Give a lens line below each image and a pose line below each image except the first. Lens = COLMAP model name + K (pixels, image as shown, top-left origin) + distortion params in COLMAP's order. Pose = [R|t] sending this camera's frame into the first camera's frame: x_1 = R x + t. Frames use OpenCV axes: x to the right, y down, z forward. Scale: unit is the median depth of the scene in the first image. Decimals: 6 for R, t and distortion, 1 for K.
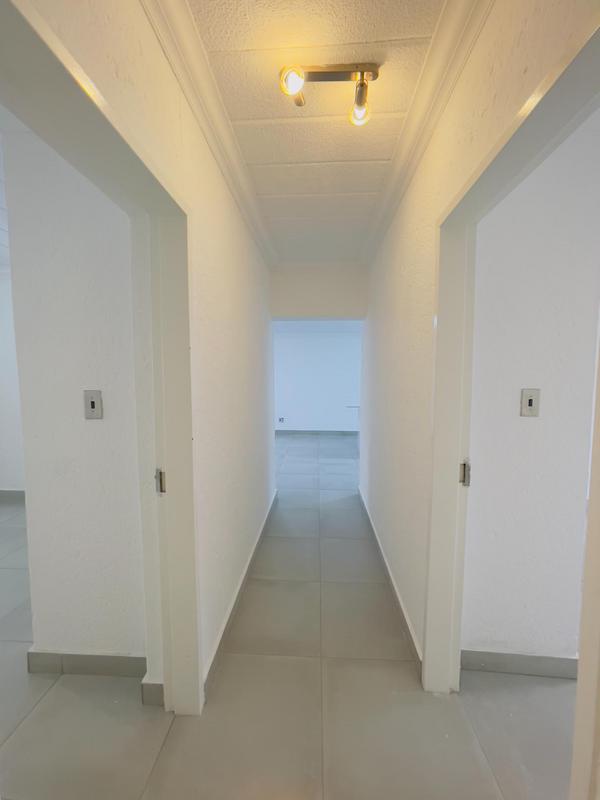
lens RADIAL K [[323.4, 0, 299.6], [0, 323.4, 401.3], [0, 0, 1]] dist [-0.006350, 0.002367]
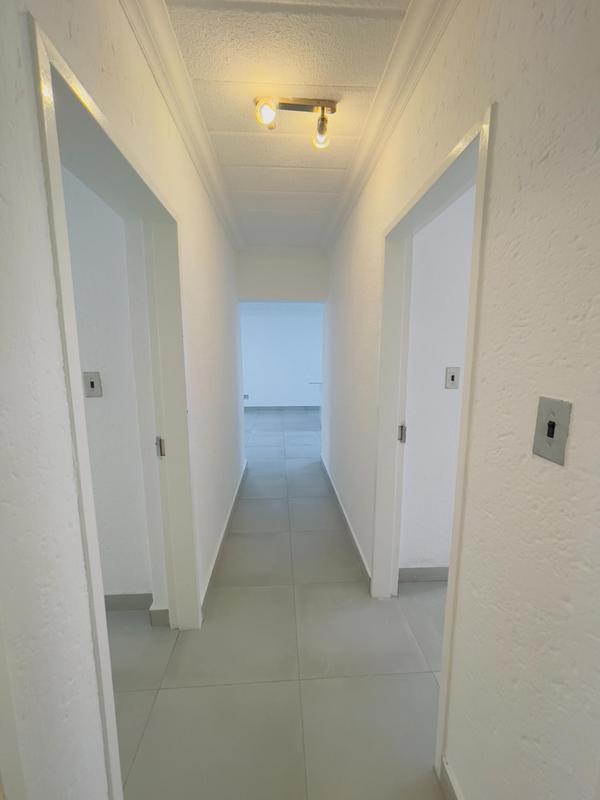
lens RADIAL K [[323.4, 0, 300.6], [0, 323.4, 400.8], [0, 0, 1]] dist [-0.006350, 0.002367]
pose [[0.992463, -0.020116, 0.120883, -0.047571], [0.011564, 0.997407, 0.071037, -0.004211], [-0.121998, -0.069104, 0.990122, -0.222133]]
